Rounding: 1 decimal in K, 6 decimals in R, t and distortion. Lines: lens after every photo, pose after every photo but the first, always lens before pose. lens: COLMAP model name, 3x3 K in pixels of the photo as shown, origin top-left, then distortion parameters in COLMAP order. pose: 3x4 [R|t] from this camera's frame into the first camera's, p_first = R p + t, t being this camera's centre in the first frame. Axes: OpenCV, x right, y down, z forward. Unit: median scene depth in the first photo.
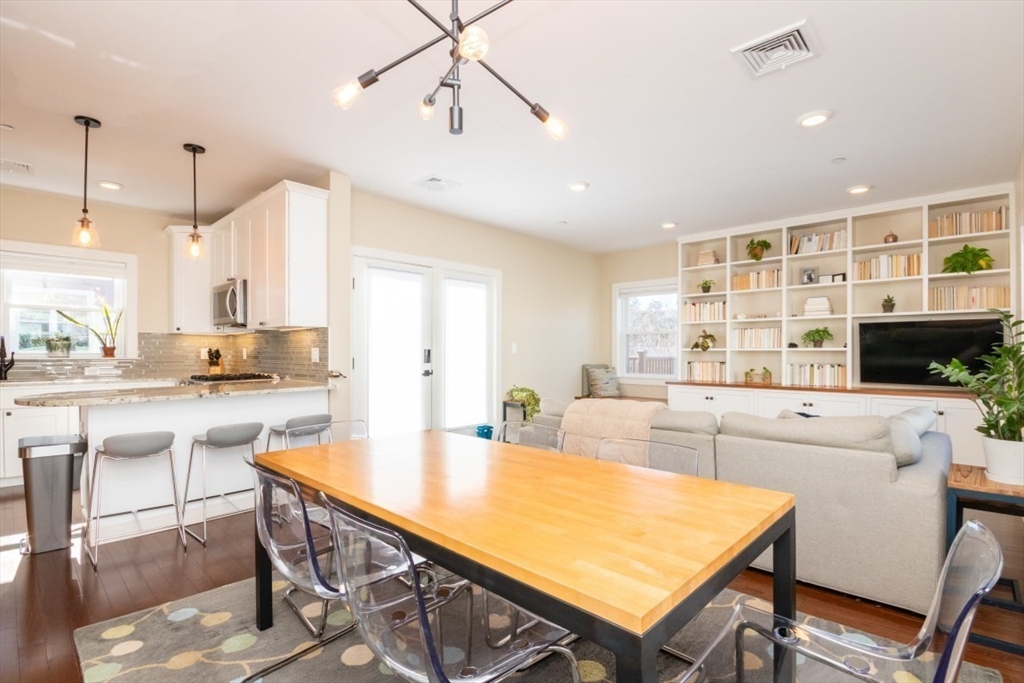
lens RADIAL K [[482.7, 0, 514.4], [0, 482.7, 354.0], [0, 0, 1]] dist [-0.000778, -0.000815]
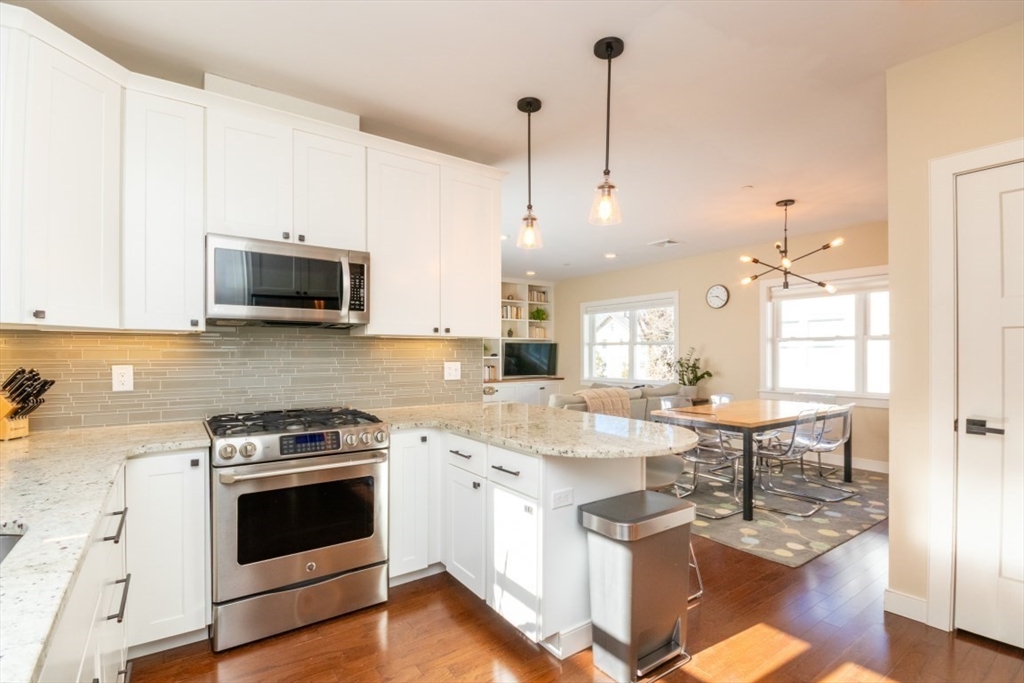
lens RADIAL K [[482.7, 0, 514.4], [0, 482.7, 354.0], [0, 0, 1]] dist [-0.000778, -0.000815]
pose [[0.183574, -0.001731, 0.983004, -1.105162], [0.006677, 0.999978, 0.000514, -0.024458], [-0.982983, 0.006469, 0.183581, 0.693583]]
